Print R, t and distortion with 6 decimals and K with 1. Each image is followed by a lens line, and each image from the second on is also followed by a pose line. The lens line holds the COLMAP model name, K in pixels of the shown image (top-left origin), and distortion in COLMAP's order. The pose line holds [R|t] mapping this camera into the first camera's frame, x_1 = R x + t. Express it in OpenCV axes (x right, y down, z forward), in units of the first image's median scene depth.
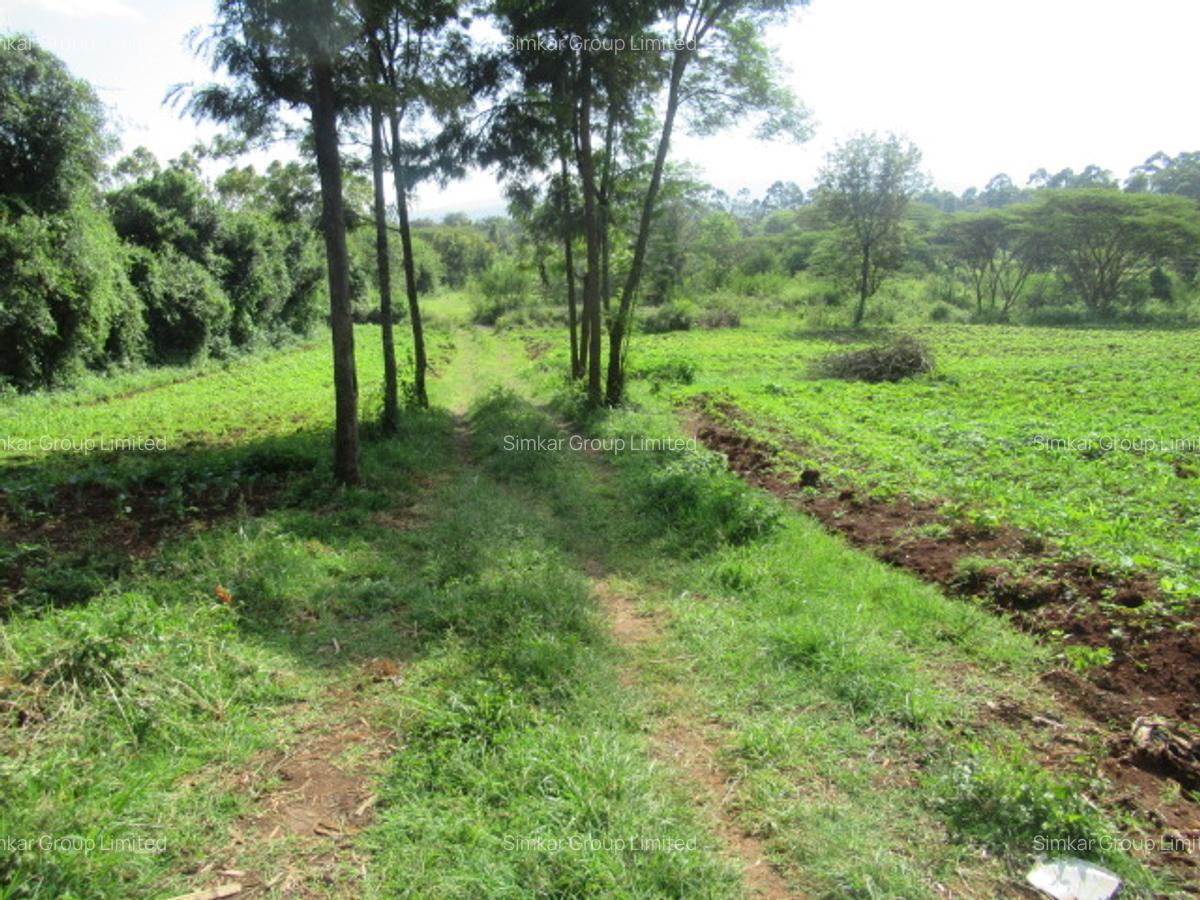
lens RADIAL K [[907.7, 0, 622.3], [0, 907.7, 441.3], [0, 0, 1]] dist [-0.012617, 0.004849]
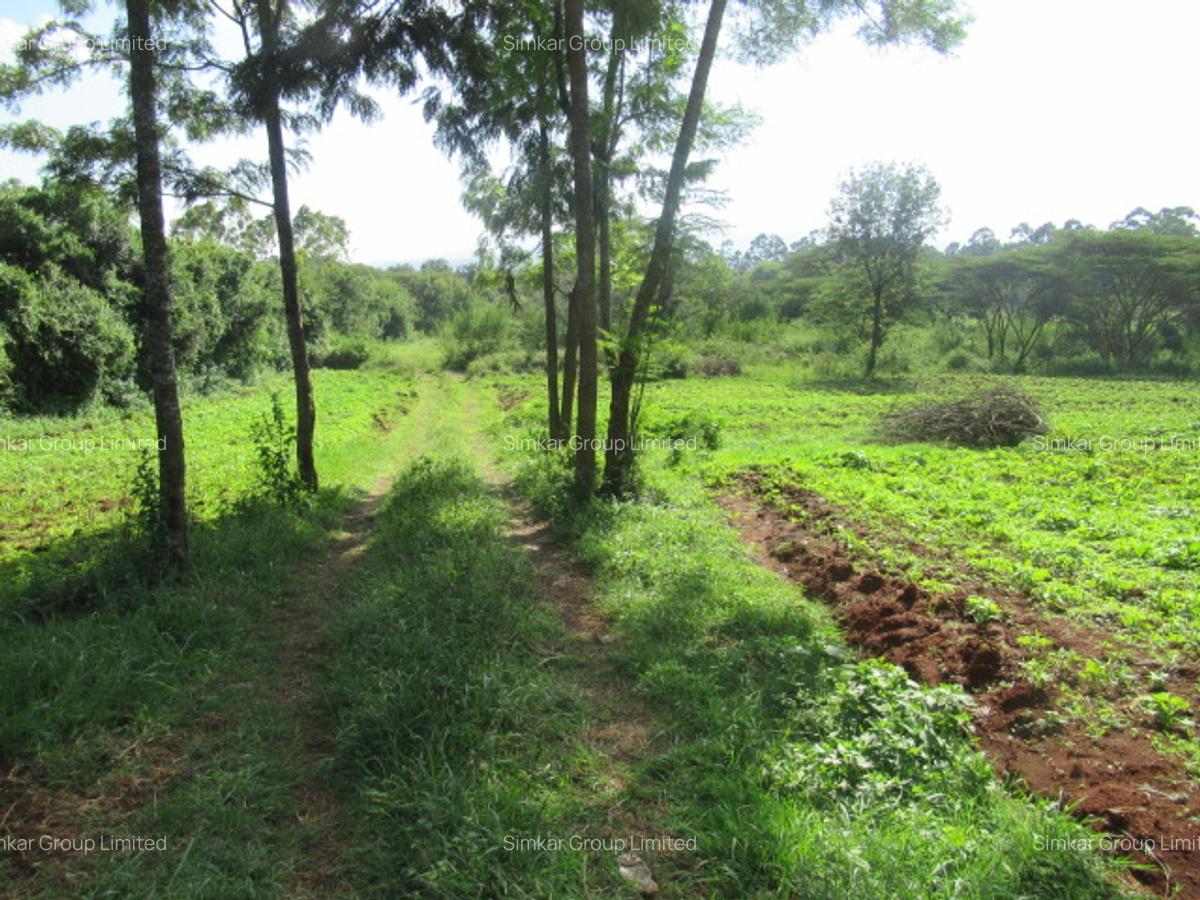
lens RADIAL K [[919.9, 0, 623.6], [0, 919.9, 430.0], [0, 0, 1]] dist [0.007538, 0.006244]
pose [[0.999750, 0.007159, 0.021184, -0.008259], [-0.005710, 0.997689, -0.067711, -0.016278], [-0.021620, 0.067573, 0.997480, 0.160543]]
